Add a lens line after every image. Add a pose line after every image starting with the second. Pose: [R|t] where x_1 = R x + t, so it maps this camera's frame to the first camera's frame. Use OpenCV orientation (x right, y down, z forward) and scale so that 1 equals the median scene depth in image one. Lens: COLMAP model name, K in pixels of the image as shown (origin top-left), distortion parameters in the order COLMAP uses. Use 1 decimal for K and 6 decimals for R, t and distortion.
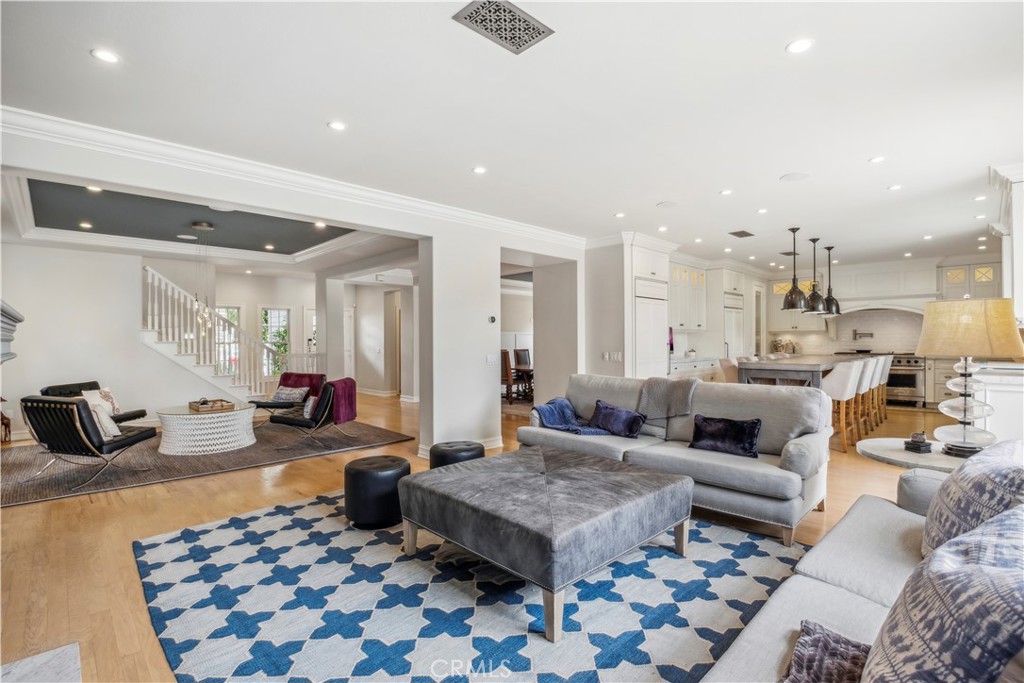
lens RADIAL K [[475.8, 0, 514.8], [0, 475.8, 337.0], [0, 0, 1]] dist [-0.030593, -0.000824]
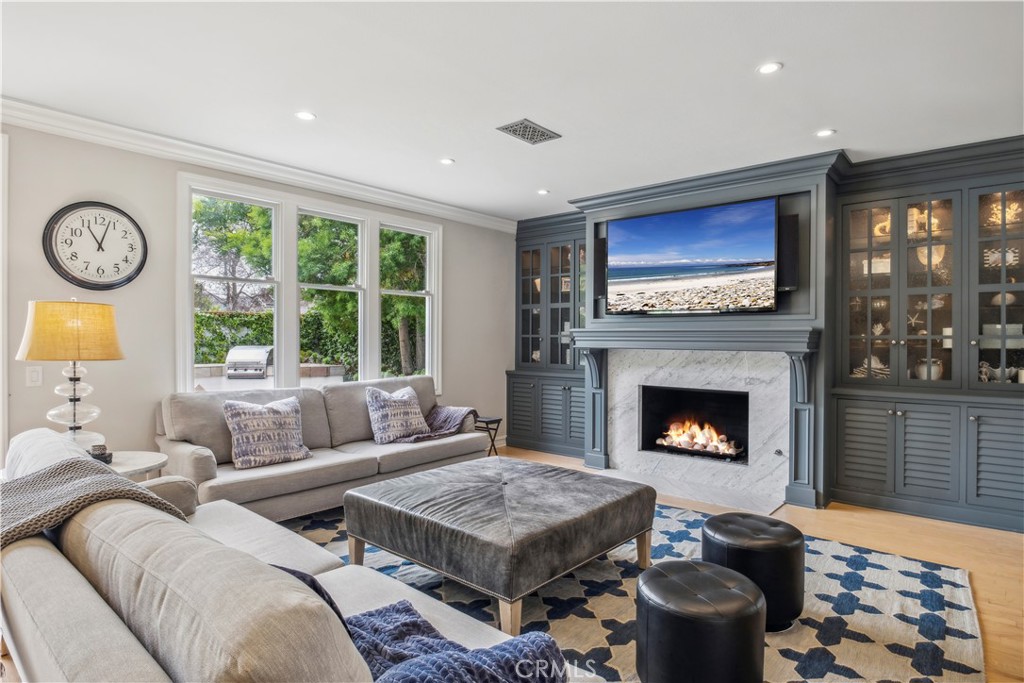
lens RADIAL K [[560.7, 0, 512.0], [0, 560.7, 341.5], [0, 0, 1]] dist [-0.021831, -0.000102]
pose [[-0.996457, 0.000472, -0.084098, 0.052828], [0.000485, 1.000000, -0.000128, 0.001256], [0.084098, -0.000168, -0.996457, 0.795520]]
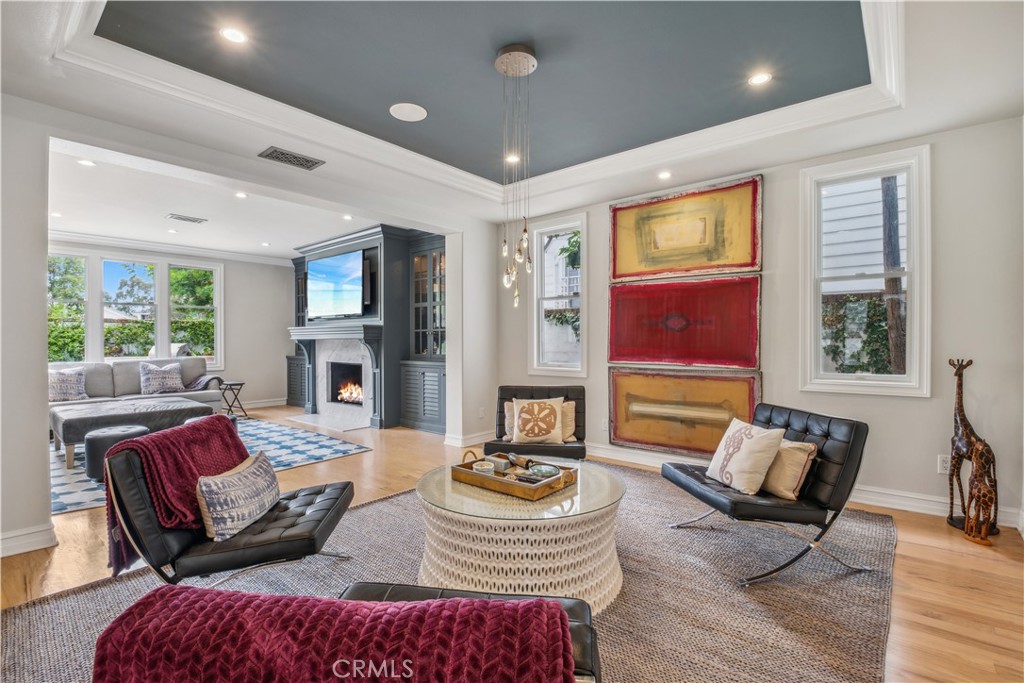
lens RADIAL K [[469.1, 0, 512.7], [0, 469.1, 349.2], [0, 0, 1]] dist [-0.021963, -0.000228]
pose [[-0.996236, 0.007074, -0.086396, -0.481895], [0.006094, 0.999914, 0.011597, 0.021069], [0.086470, 0.011027, -0.996193, 1.106706]]
